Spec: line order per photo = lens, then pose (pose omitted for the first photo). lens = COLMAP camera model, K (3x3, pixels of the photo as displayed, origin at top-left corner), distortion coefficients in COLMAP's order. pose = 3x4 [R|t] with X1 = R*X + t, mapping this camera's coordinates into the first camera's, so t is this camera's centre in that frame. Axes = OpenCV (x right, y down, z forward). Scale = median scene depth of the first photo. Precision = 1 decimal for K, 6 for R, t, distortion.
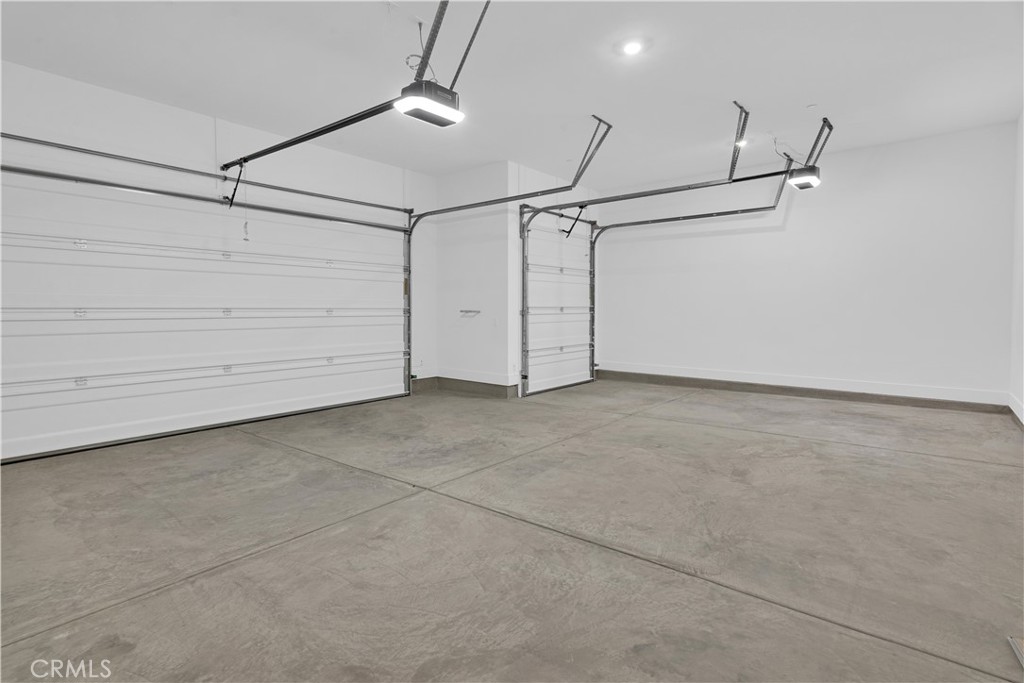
lens RADIAL K [[519.8, 0, 506.1], [0, 519.8, 305.1], [0, 0, 1]] dist [0.026427, -0.001940]
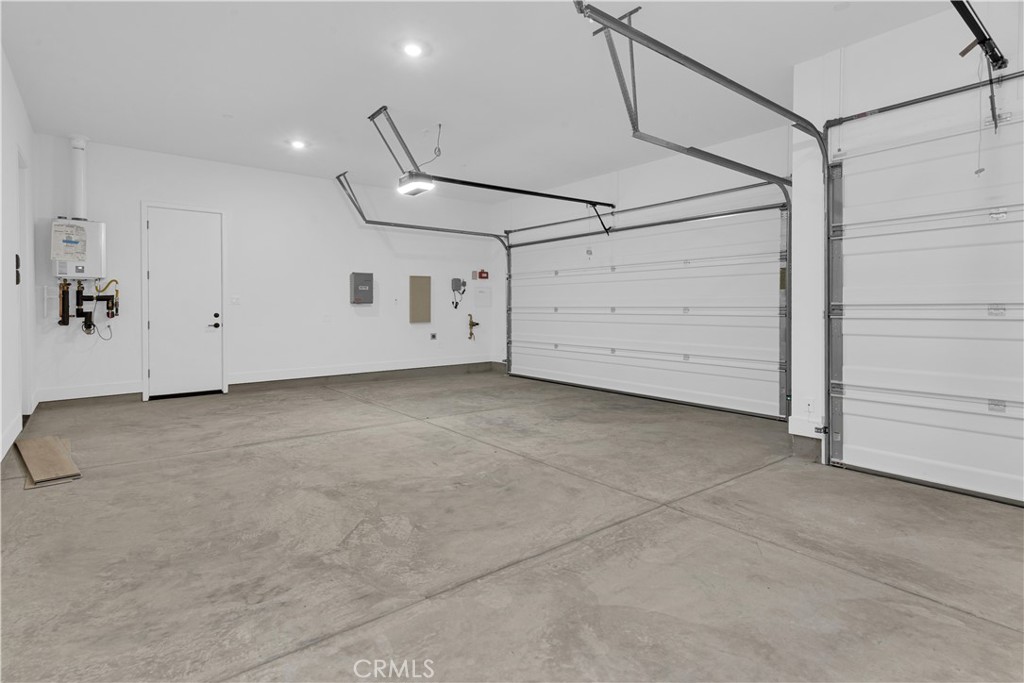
lens RADIAL K [[519.8, 0, 512.4], [0, 519.8, 315.6], [0, 0, 1]] dist [0.026427, -0.001940]
pose [[-0.222714, 0.017068, -0.974734, 1.110971], [0.010766, 0.999829, 0.015048, 0.005260], [0.974824, -0.007143, -0.222860, 1.340069]]
